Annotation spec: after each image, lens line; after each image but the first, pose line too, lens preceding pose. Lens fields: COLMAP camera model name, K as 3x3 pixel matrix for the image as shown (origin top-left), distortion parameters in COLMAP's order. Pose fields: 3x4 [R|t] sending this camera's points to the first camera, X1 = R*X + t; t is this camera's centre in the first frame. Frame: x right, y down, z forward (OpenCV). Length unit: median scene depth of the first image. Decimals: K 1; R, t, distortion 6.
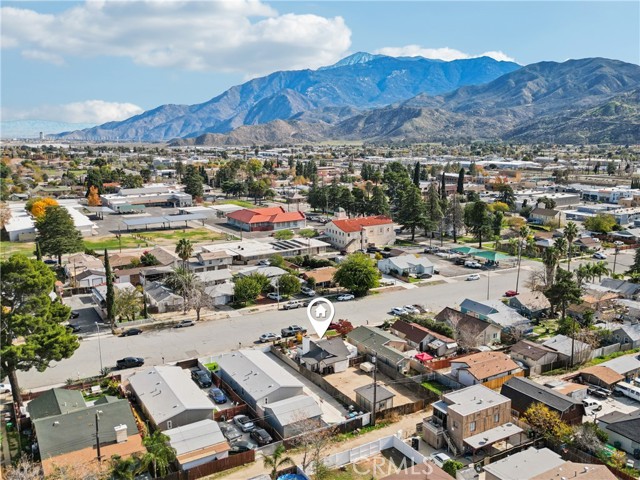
lens RADIAL K [[608.8, 0, 320.0], [0, 608.8, 240.0], [0, 0, 1]] dist [0.080991, -0.014916]
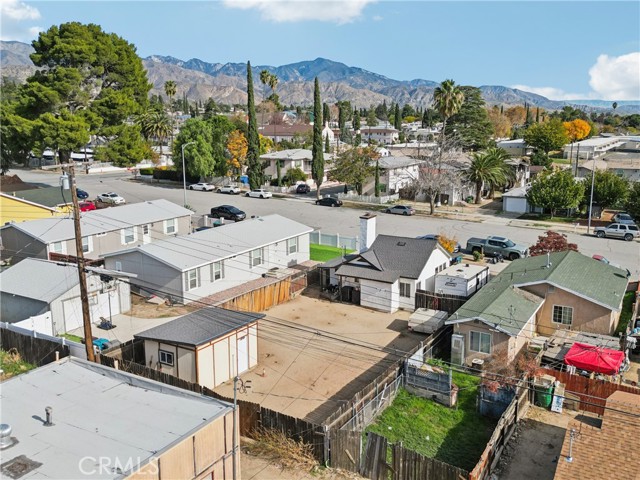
lens RADIAL K [[608.8, 0, 320.0], [0, 608.8, 240.0], [0, 0, 1]] dist [0.080991, -0.014916]
pose [[0.459979, 0.186526, -0.868117, 0.218914], [-0.176531, 0.977380, 0.116466, 0.081661], [0.870205, 0.099678, 0.482502, 0.478819]]
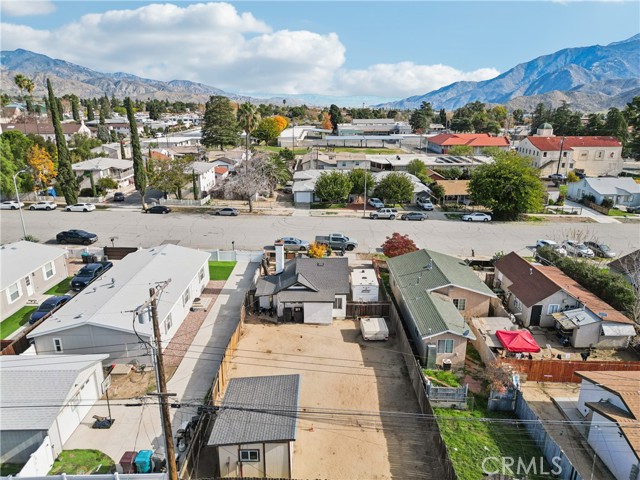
lens RADIAL K [[451.3, 0, 320.0], [0, 451.3, 240.0], [0, 0, 1]] dist [0.054271, -0.055550]
pose [[0.855773, 0.159620, -0.492112, 0.124132], [-0.109523, 0.985550, 0.129213, 0.064469], [0.505626, -0.056679, 0.860889, 0.432233]]
